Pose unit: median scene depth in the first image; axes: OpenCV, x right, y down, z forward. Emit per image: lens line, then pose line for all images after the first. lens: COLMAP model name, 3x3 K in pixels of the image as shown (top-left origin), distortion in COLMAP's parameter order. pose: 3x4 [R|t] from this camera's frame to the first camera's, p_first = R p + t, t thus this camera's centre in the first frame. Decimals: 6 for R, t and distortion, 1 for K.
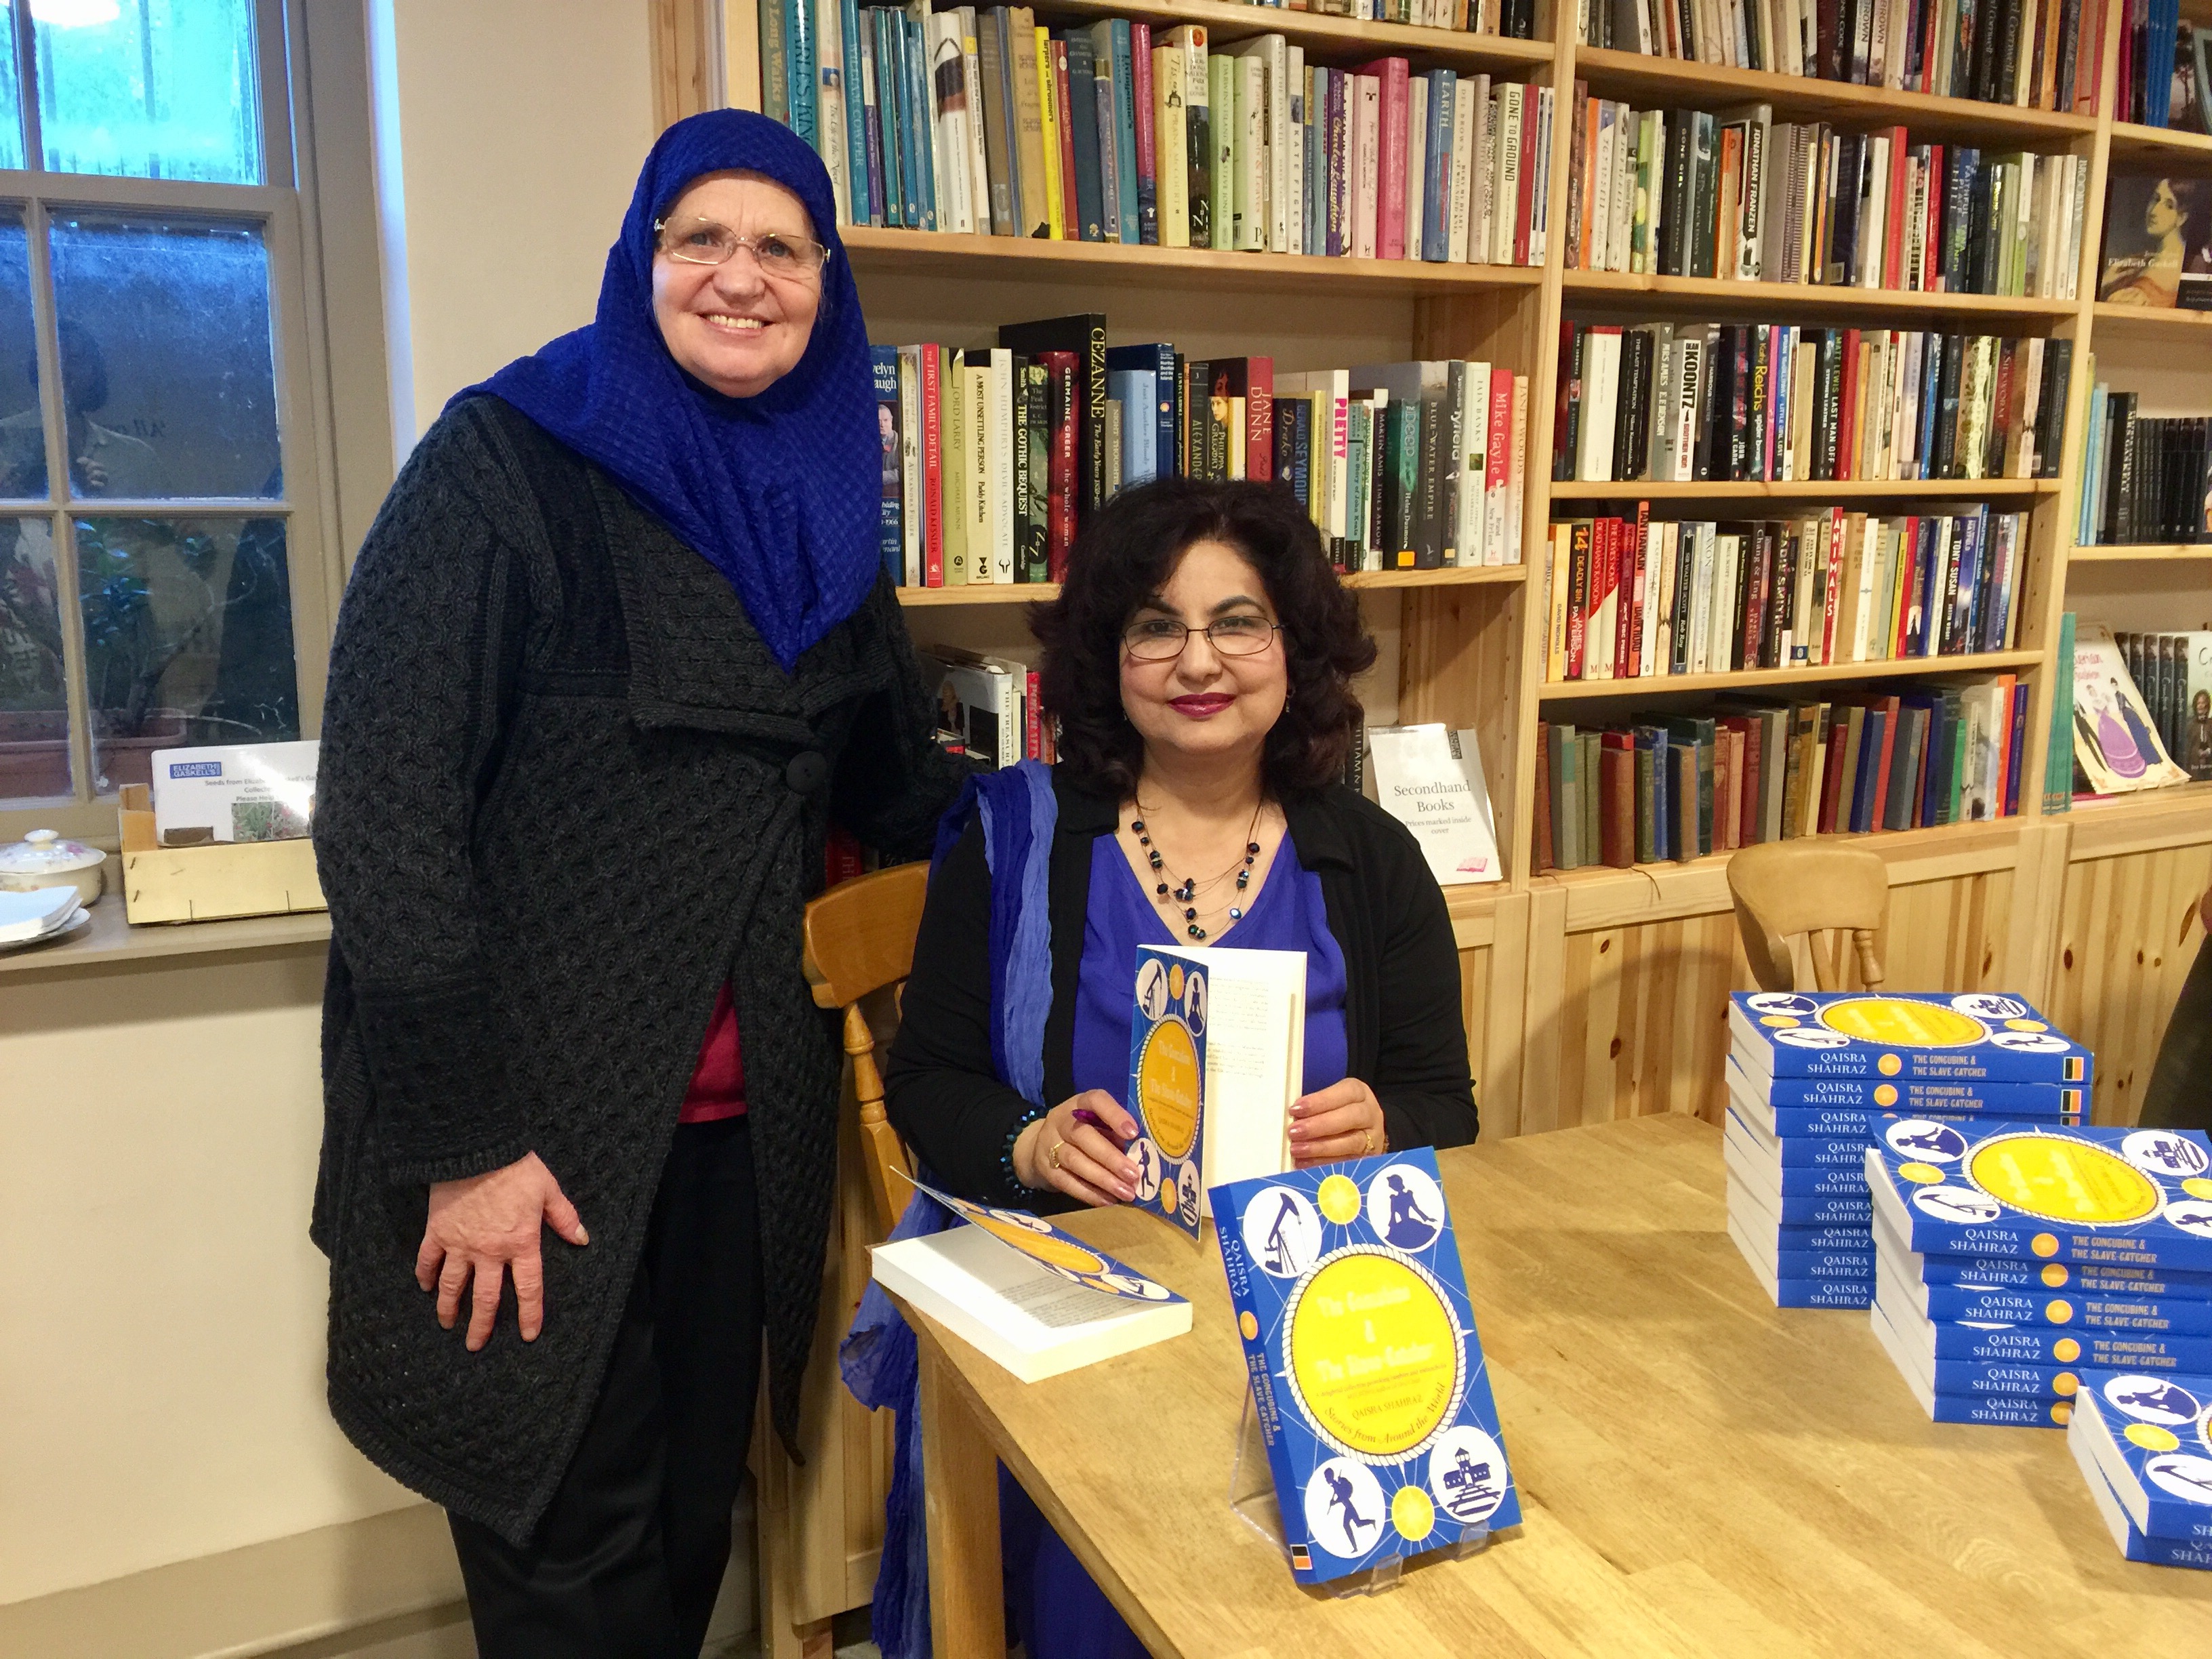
lens RADIAL K [[1900.7, 0, 1103.0], [0, 1900.7, 815.8], [0, 0, 1]] dist [0.078411, -0.100008]
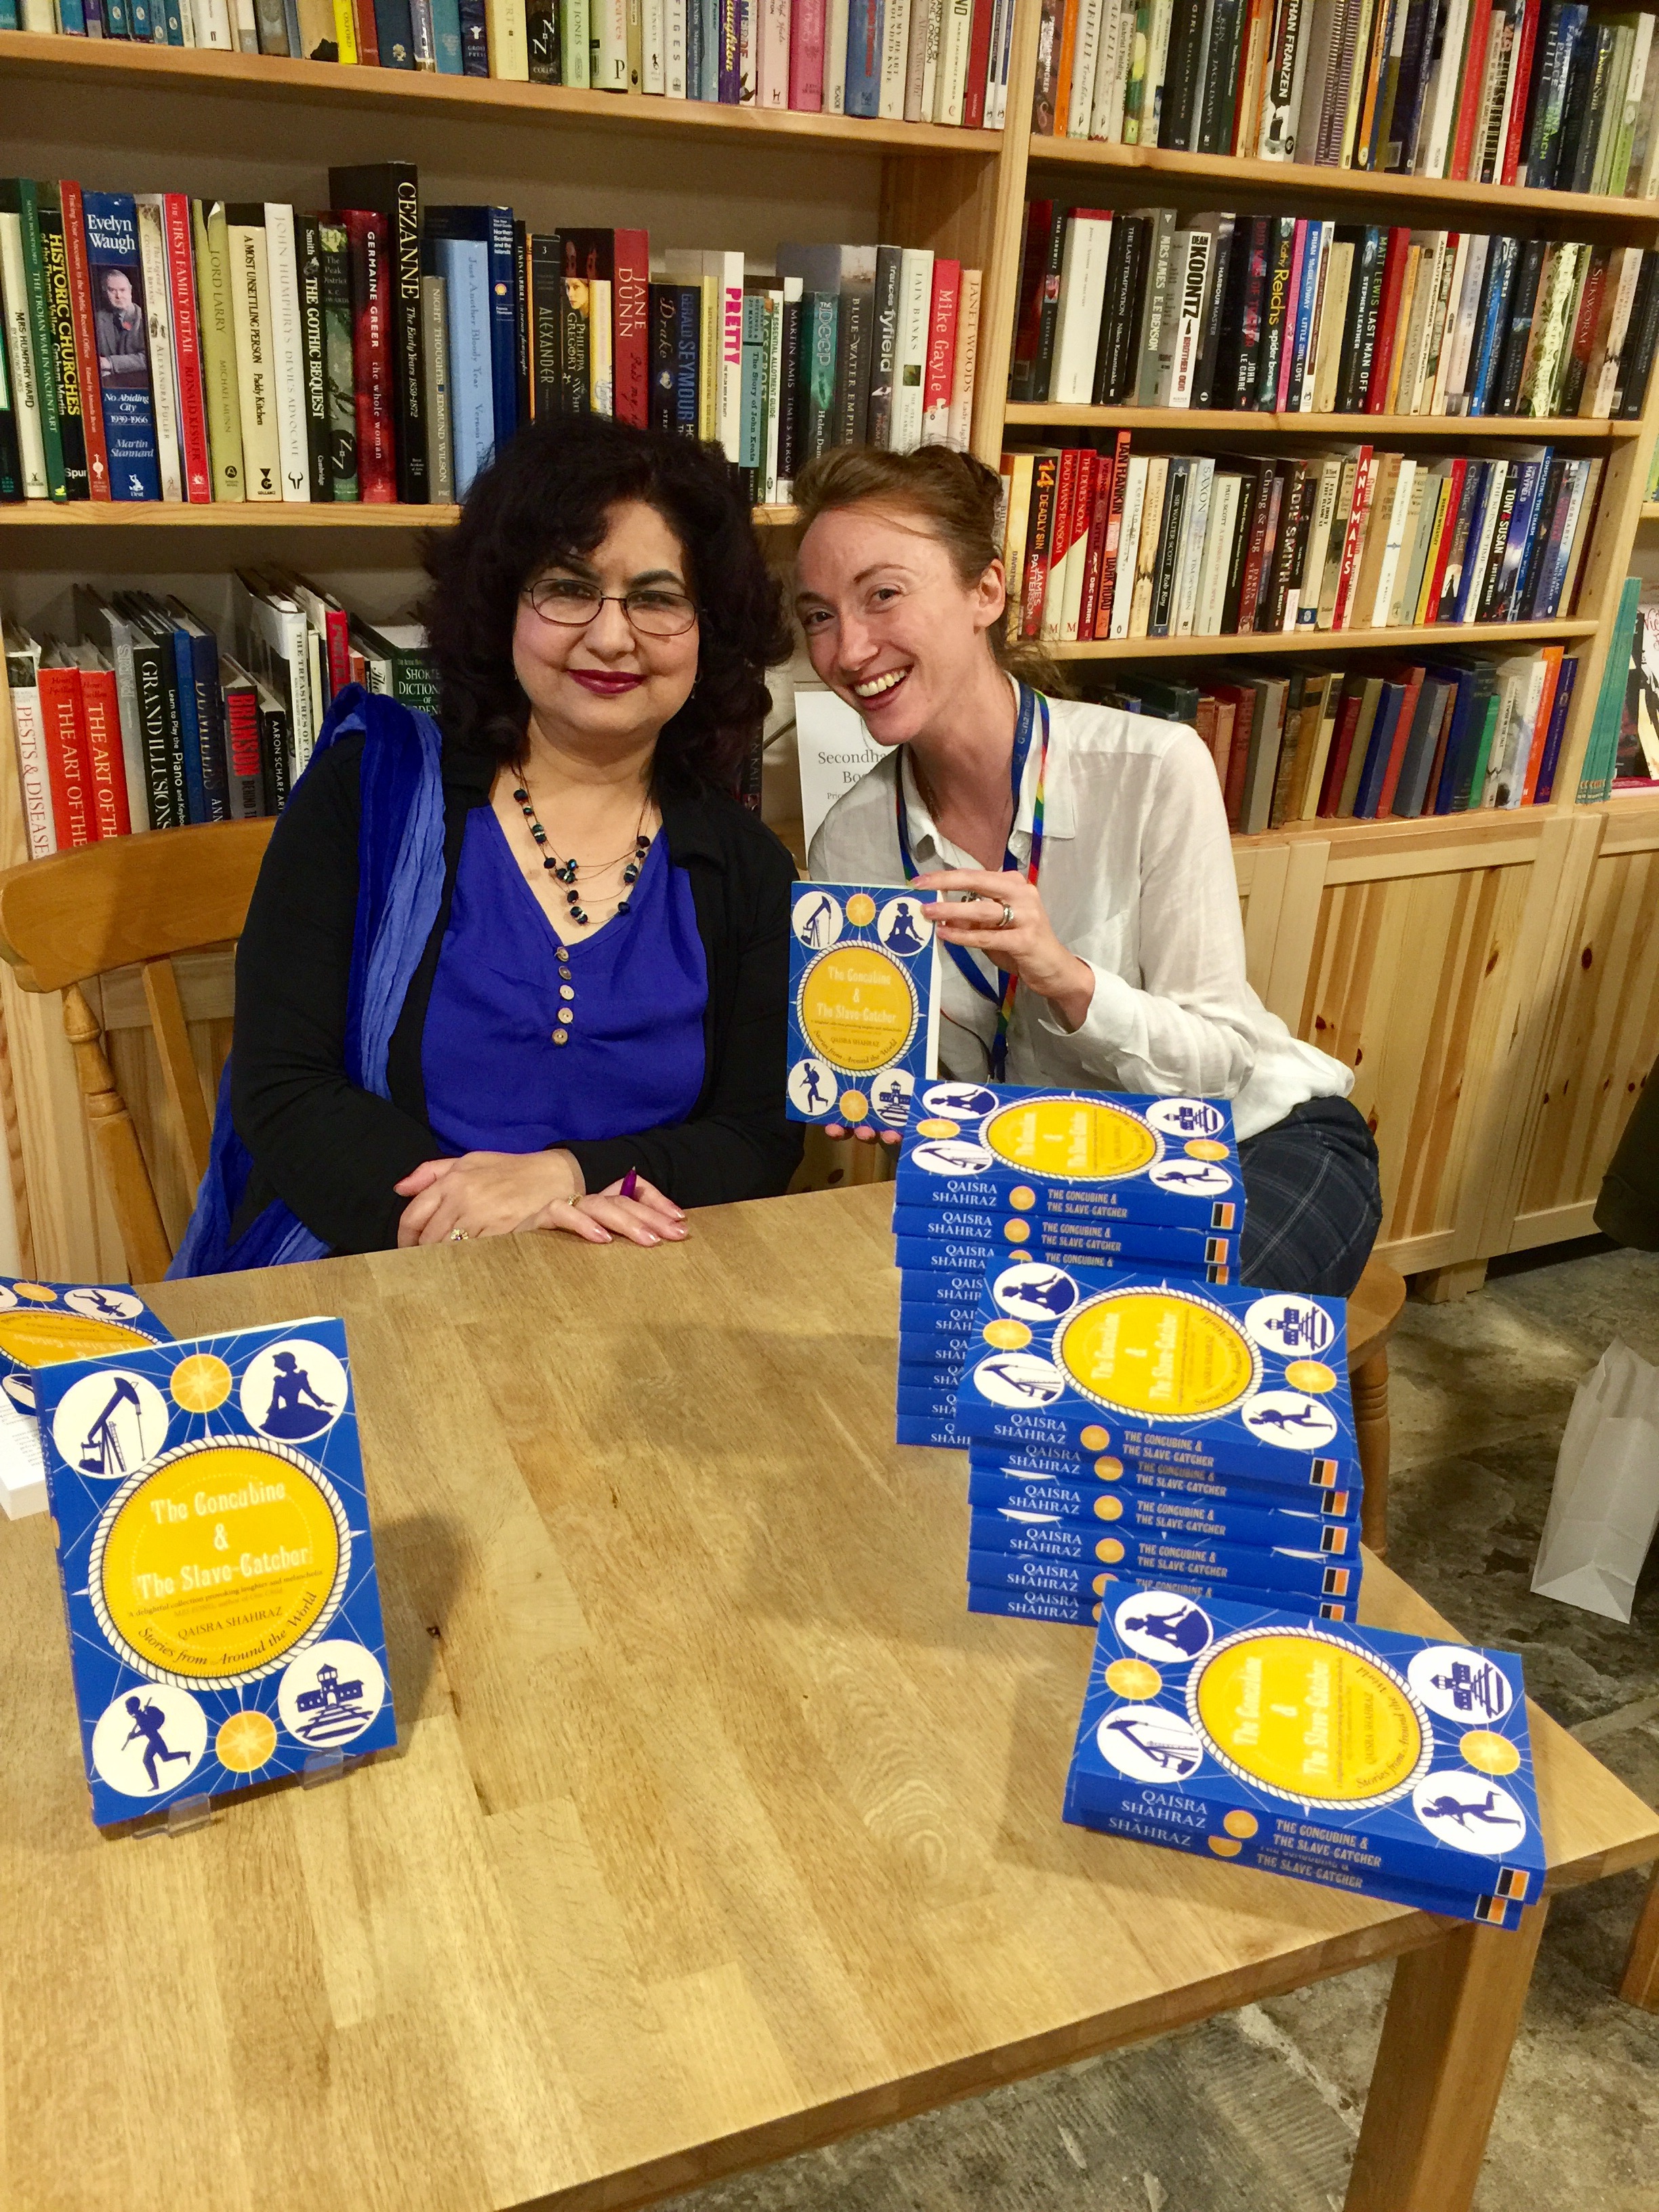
lens RADIAL K [[1900.7, 0, 831.3], [0, 1900.7, 1114.4], [0, 0, 1]] dist [0.078411, -0.100008]
pose [[0.998520, 0.053341, 0.010611, 0.183555], [-0.054368, 0.974011, 0.219877, -0.054529], [0.001393, -0.220129, 0.975470, 0.097614]]
